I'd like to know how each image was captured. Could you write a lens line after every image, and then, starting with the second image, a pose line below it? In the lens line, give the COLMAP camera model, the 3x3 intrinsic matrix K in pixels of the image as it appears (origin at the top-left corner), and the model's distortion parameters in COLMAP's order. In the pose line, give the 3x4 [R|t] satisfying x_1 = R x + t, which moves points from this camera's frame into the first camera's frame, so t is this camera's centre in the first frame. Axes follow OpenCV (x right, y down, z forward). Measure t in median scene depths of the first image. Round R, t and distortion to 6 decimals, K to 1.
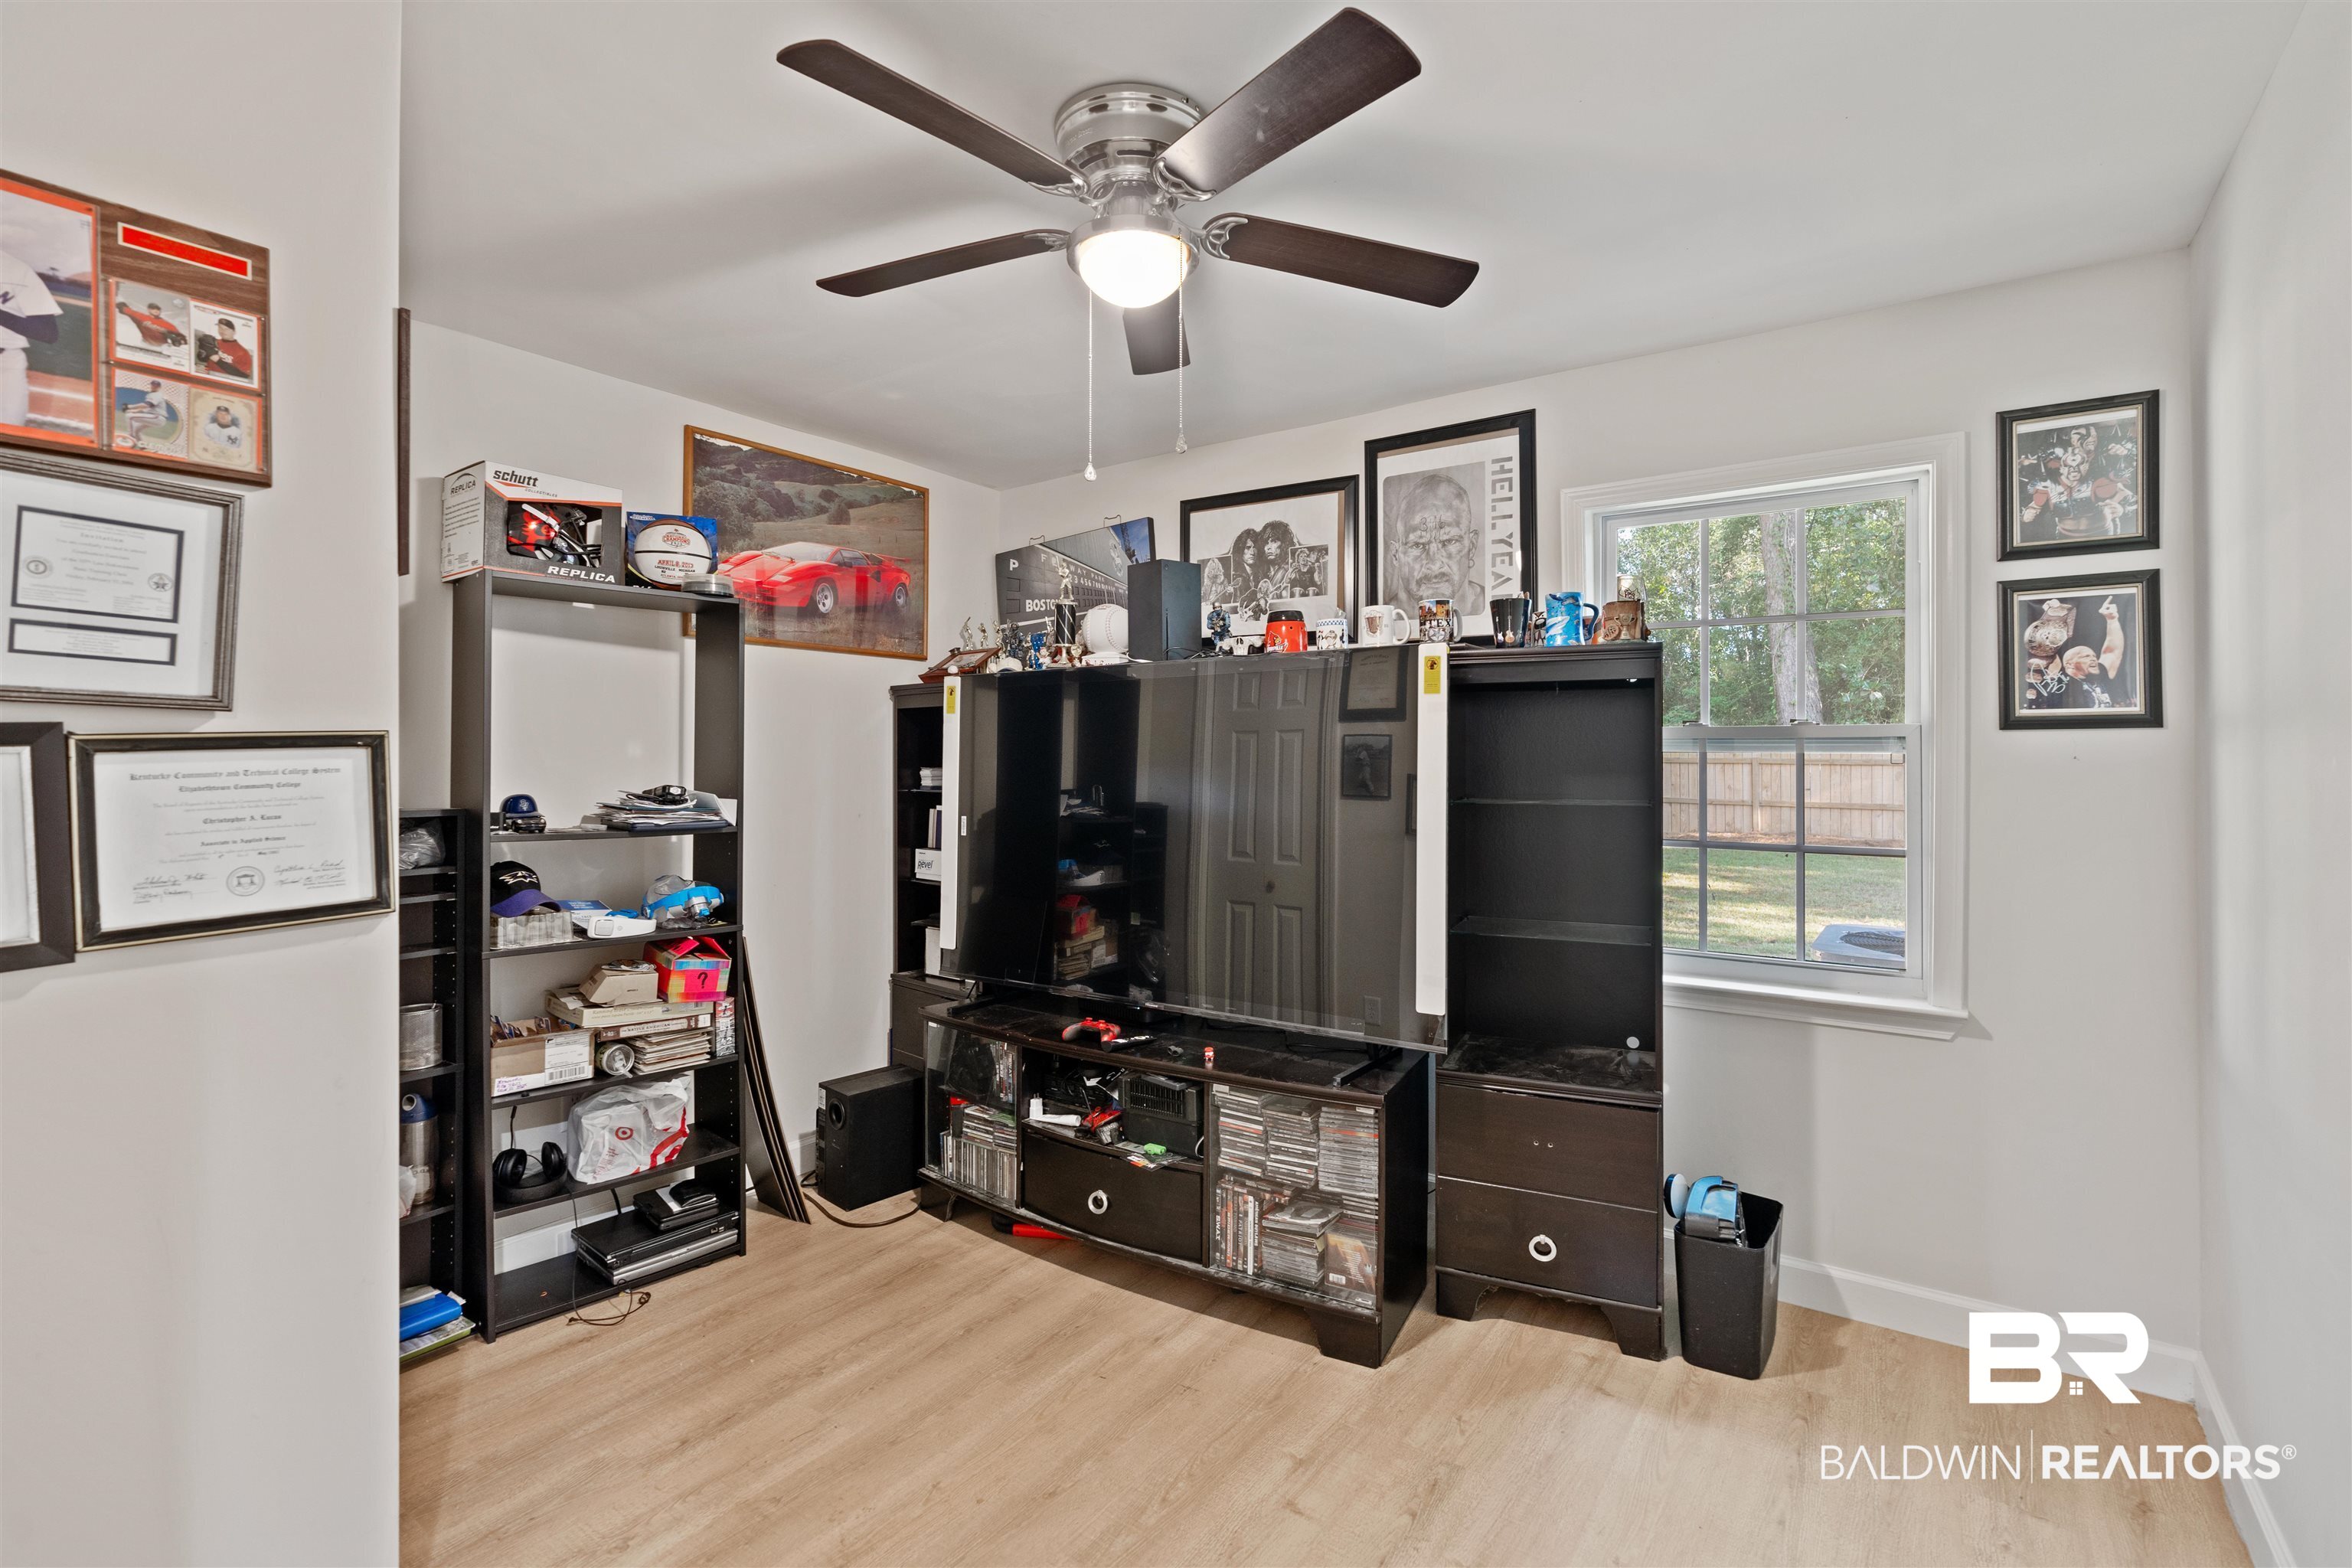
lens RADIAL K [[1060.7, 0, 1174.5], [0, 1060.7, 749.3], [0, 0, 1]] dist [-0.011925, 0.005637]
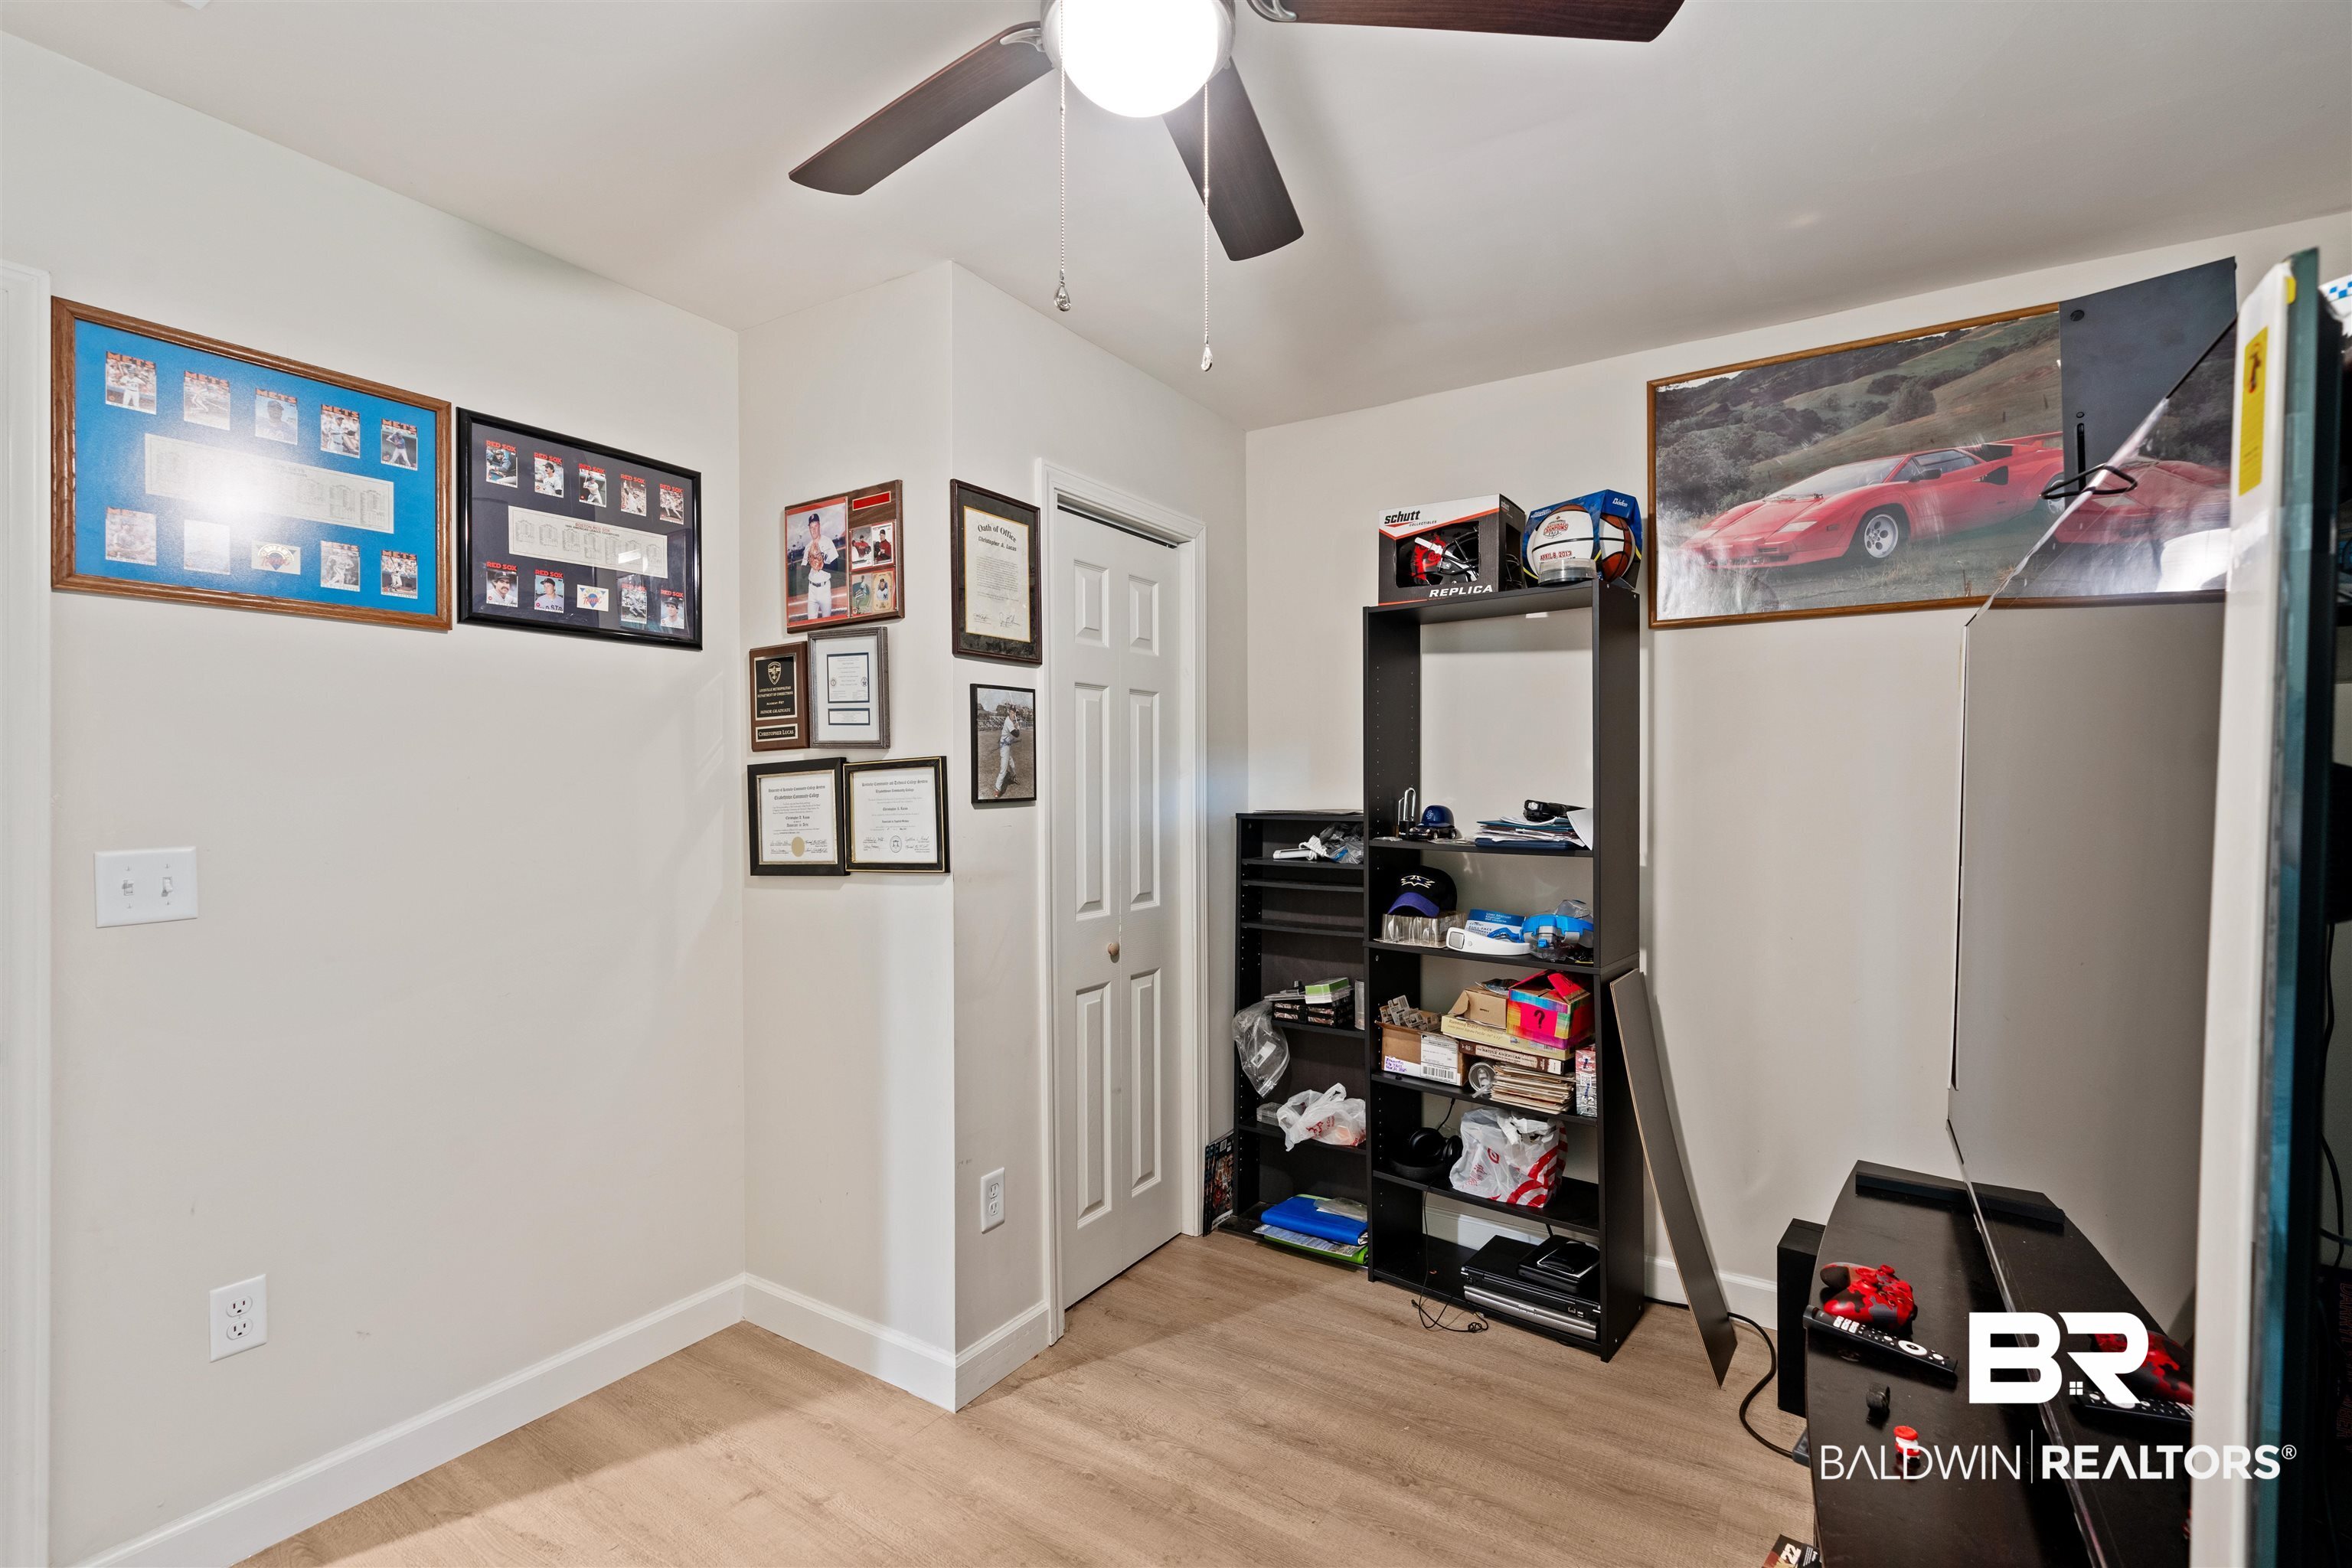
lens RADIAL K [[1051.7, 0, 1176.0], [0, 1051.7, 784.0], [0, 0, 1]] dist [-0.013030, 0.005224]
pose [[0.048686, 0.005154, -0.998801, 0.445659], [0.014918, 0.999871, 0.005887, 0.010497], [0.998703, -0.015186, 0.048603, 0.688147]]
